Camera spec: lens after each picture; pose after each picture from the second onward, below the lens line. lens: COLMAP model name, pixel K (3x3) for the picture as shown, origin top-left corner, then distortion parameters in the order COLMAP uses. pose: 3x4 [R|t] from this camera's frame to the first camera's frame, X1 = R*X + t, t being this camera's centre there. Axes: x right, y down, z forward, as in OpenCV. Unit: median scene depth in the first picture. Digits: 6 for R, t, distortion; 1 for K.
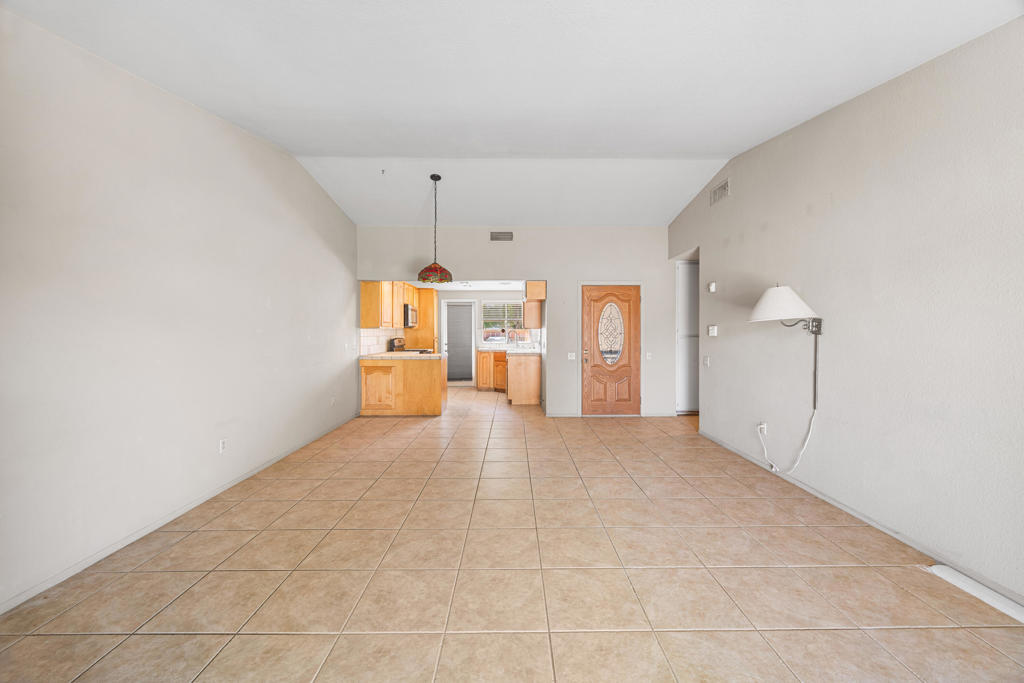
lens RADIAL K [[395.6, 0, 509.4], [0, 395.6, 330.5], [0, 0, 1]] dist [-0.000419, -0.000092]
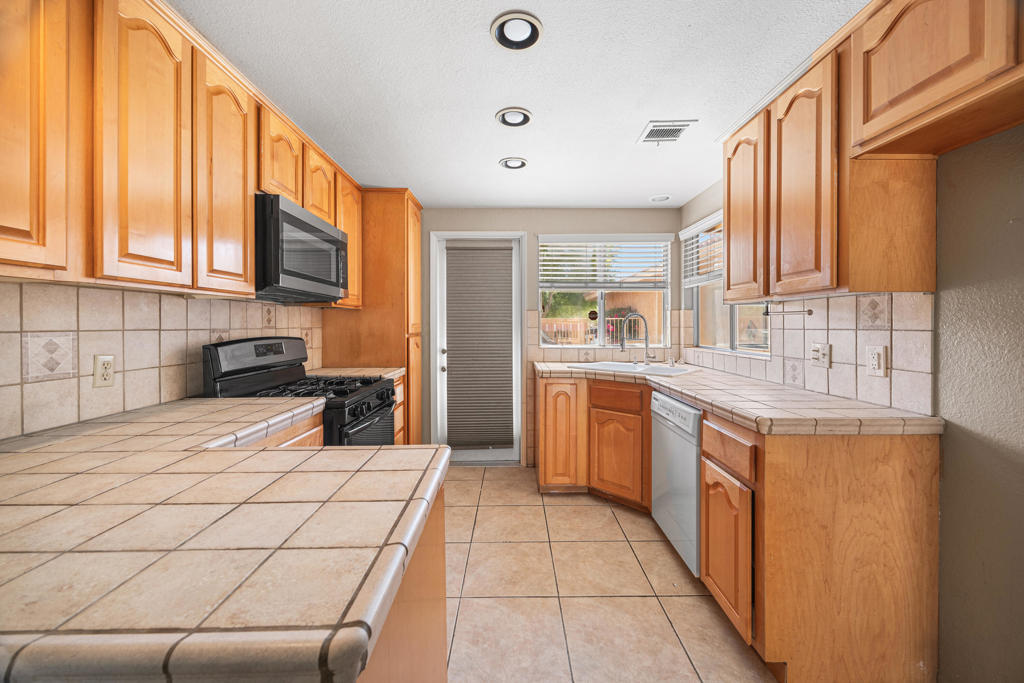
lens RADIAL K [[395.6, 0, 509.4], [0, 395.6, 330.5], [0, 0, 1]] dist [-0.000419, -0.000092]
pose [[0.999913, -0.003239, -0.012778, -0.093864], [0.003429, 0.999883, 0.014929, 0.009416], [0.012729, -0.014971, 0.999807, 0.631201]]
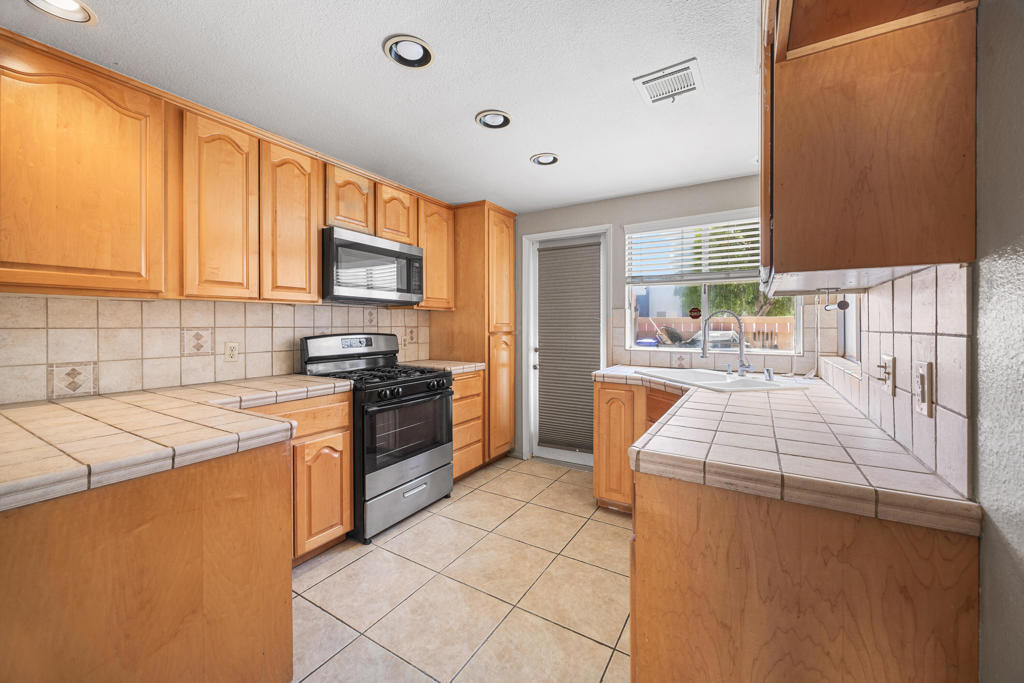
lens RADIAL K [[393.9, 0, 519.1], [0, 393.9, 329.5], [0, 0, 1]] dist [-0.002347, 0.000017]
pose [[0.844771, 0.005154, -0.535103, 0.034269], [0.001688, 0.999923, 0.012295, 0.009843], [0.535125, -0.011289, 0.844698, 0.670555]]
